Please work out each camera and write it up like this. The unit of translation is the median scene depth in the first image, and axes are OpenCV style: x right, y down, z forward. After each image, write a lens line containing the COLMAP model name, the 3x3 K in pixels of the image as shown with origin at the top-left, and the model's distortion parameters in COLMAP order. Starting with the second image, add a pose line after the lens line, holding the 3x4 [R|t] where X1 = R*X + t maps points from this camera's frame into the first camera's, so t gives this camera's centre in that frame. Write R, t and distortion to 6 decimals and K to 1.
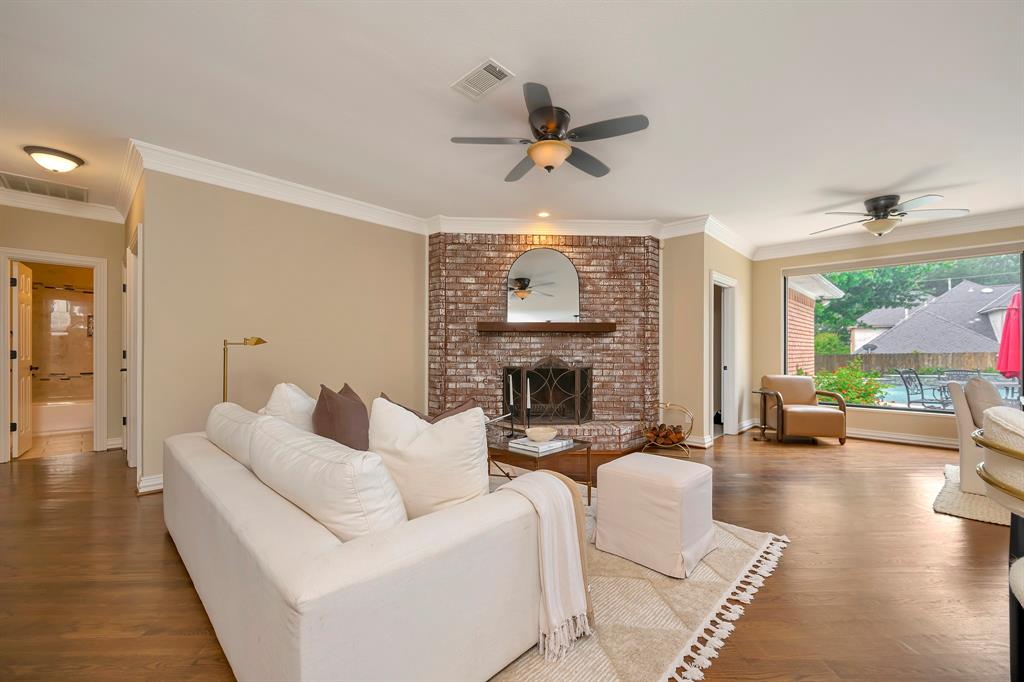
lens RADIAL K [[400.1, 0, 534.8], [0, 400.1, 348.0], [0, 0, 1]] dist [-0.002870, -0.000452]
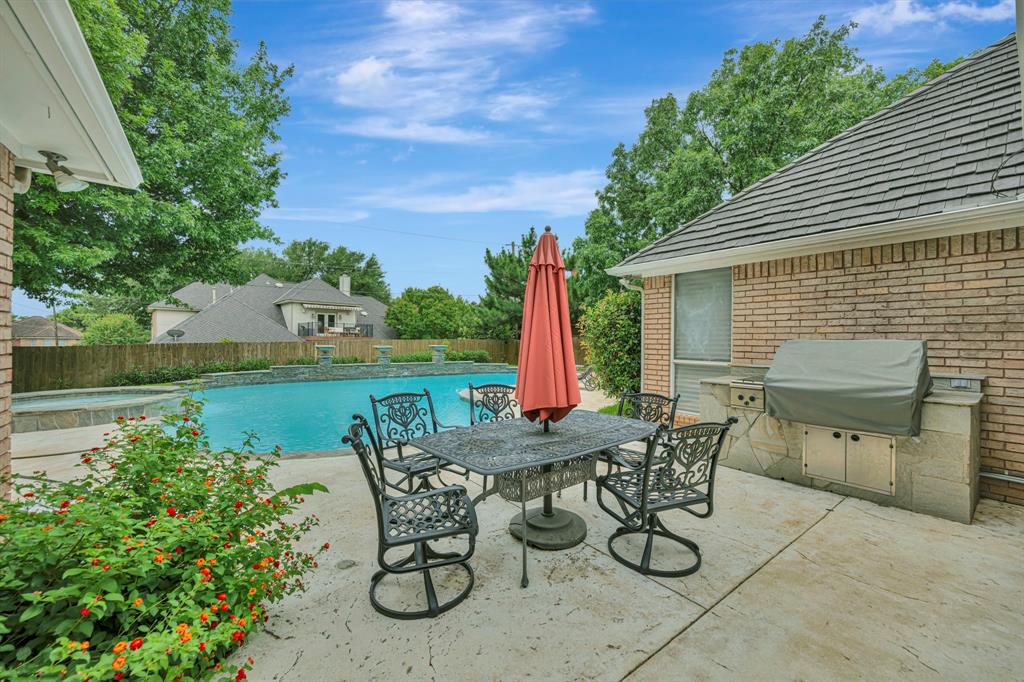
lens RADIAL K [[400.1, 0, 508.6], [0, 400.1, 341.1], [0, 0, 1]] dist [-0.002870, -0.000452]
pose [[0.169972, -0.001789, 0.985447, 0.134260], [-0.018674, 0.999813, 0.005036, -0.002911], [-0.985272, -0.019259, 0.169907, 0.171994]]
